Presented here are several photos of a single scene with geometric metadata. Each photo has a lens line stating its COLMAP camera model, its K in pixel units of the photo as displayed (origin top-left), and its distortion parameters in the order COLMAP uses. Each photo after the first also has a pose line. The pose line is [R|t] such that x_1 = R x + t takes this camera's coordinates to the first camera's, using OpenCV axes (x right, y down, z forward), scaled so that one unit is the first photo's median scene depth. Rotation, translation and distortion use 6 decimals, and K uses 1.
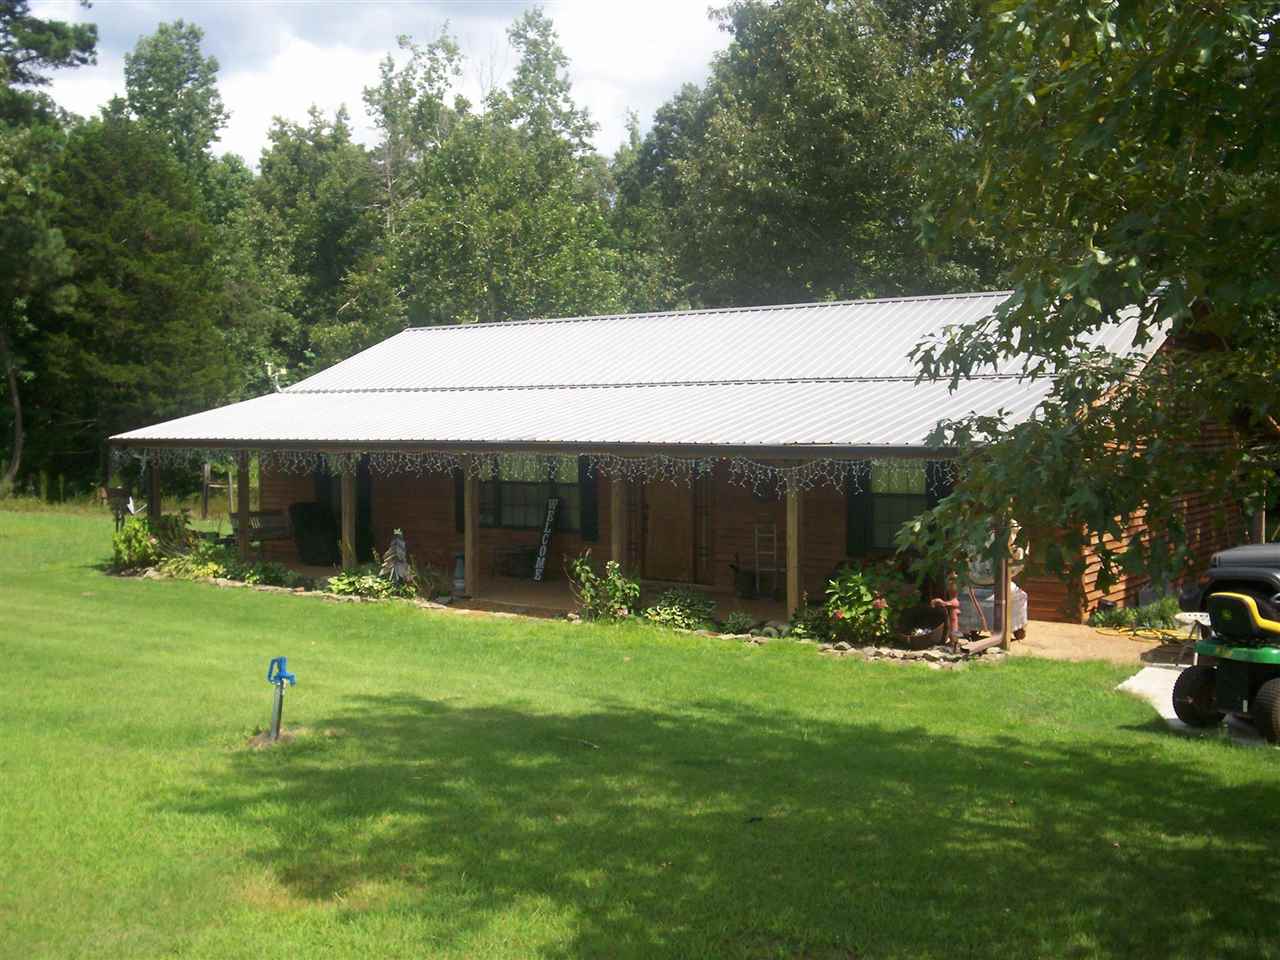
lens RADIAL K [[1307.0, 0, 640.0], [0, 1307.0, 480.0], [0, 0, 1]] dist [-0.081042, 0.008440]
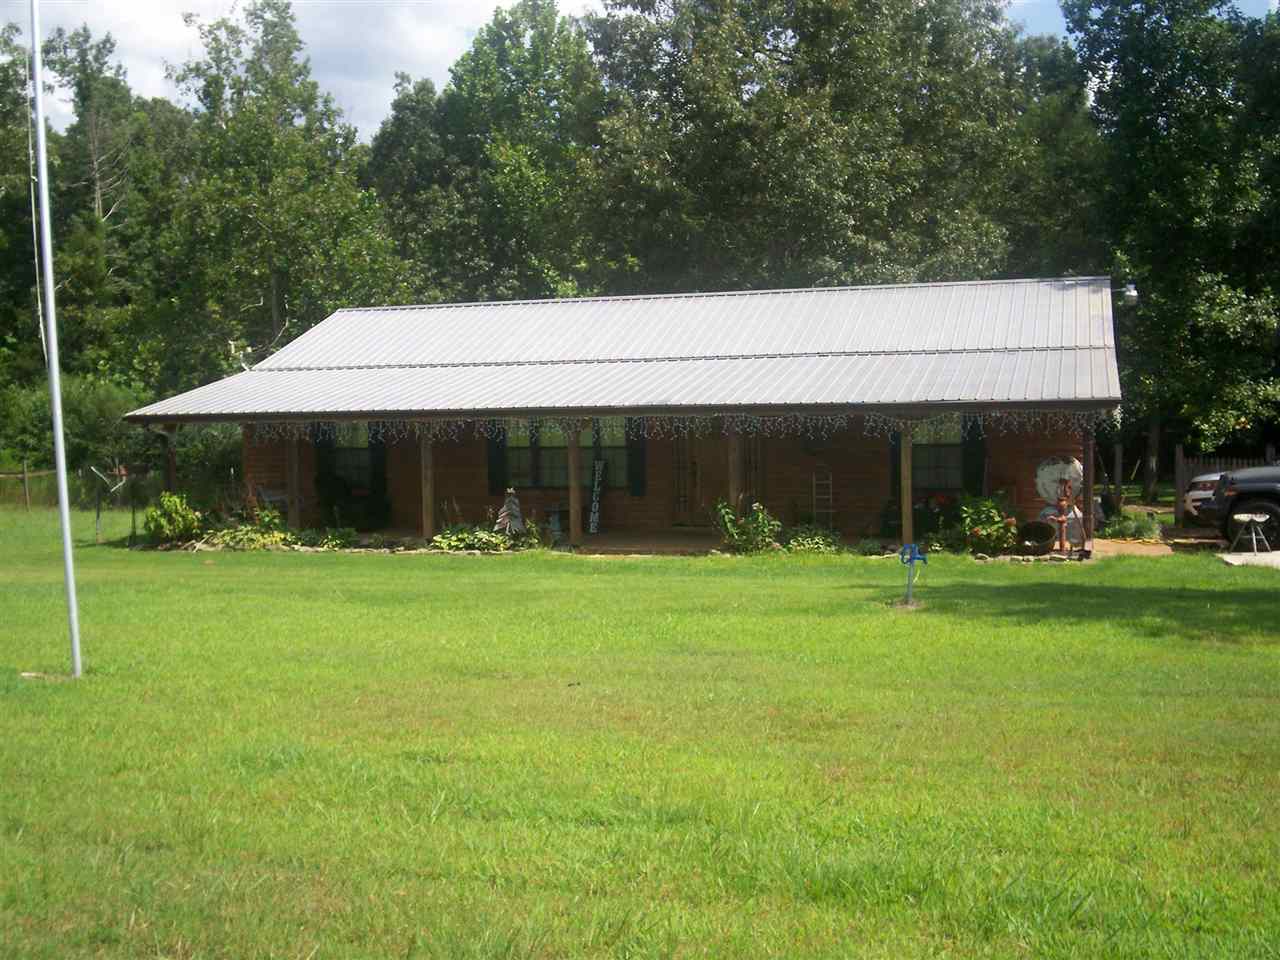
lens RADIAL K [[1307.0, 0, 640.0], [0, 1307.0, 480.0], [0, 0, 1]] dist [-0.081042, 0.008440]
pose [[0.950125, -0.030198, 0.310405, -0.366685], [0.027371, 0.999535, 0.013462, 0.016305], [-0.310667, -0.004294, 0.950509, -0.077366]]
